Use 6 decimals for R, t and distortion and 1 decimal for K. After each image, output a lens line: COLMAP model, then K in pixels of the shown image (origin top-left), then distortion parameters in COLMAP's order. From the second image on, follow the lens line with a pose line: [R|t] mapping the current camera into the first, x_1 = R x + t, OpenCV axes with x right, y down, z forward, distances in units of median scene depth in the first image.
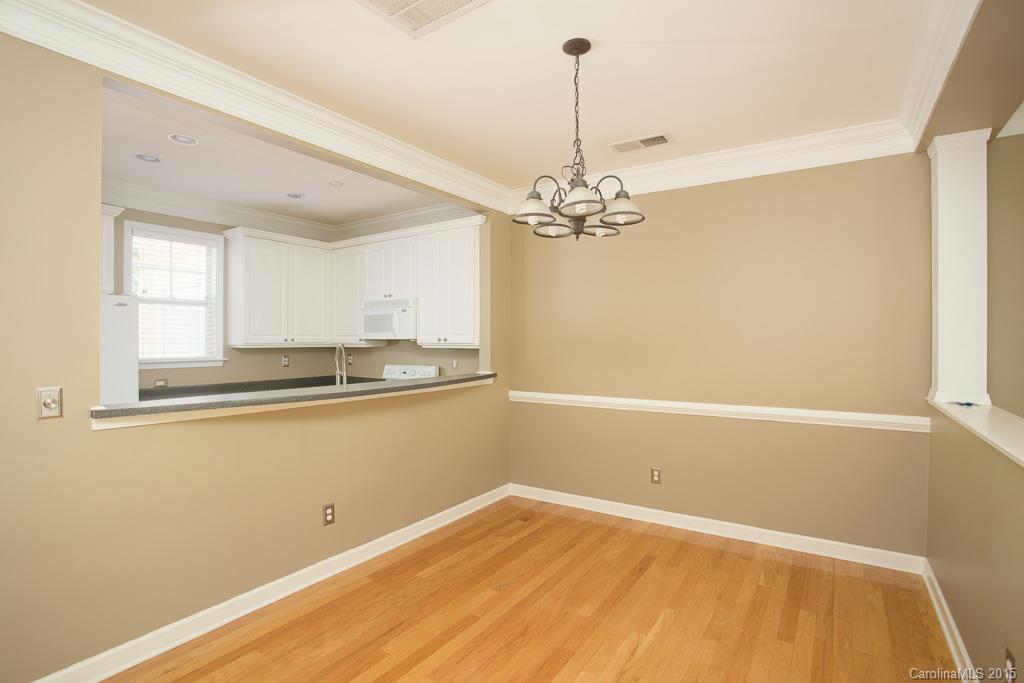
lens RADIAL K [[506.2, 0, 516.1], [0, 506.2, 340.1], [0, 0, 1]] dist [-0.053316, 0.000750]
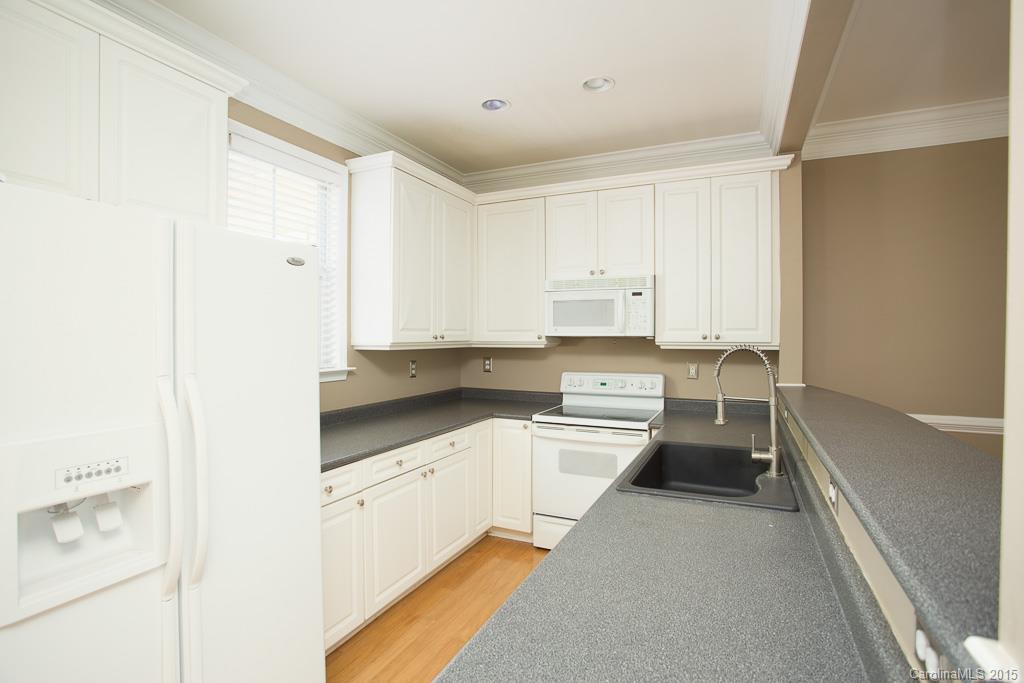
lens RADIAL K [[506.2, 0, 508.6], [0, 506.2, 343.6], [0, 0, 1]] dist [-0.053316, 0.000750]
pose [[0.987840, -0.002213, 0.155457, -0.481312], [0.000305, 0.999924, 0.012293, -0.000180], [-0.155472, -0.012097, 0.987766, 0.348892]]
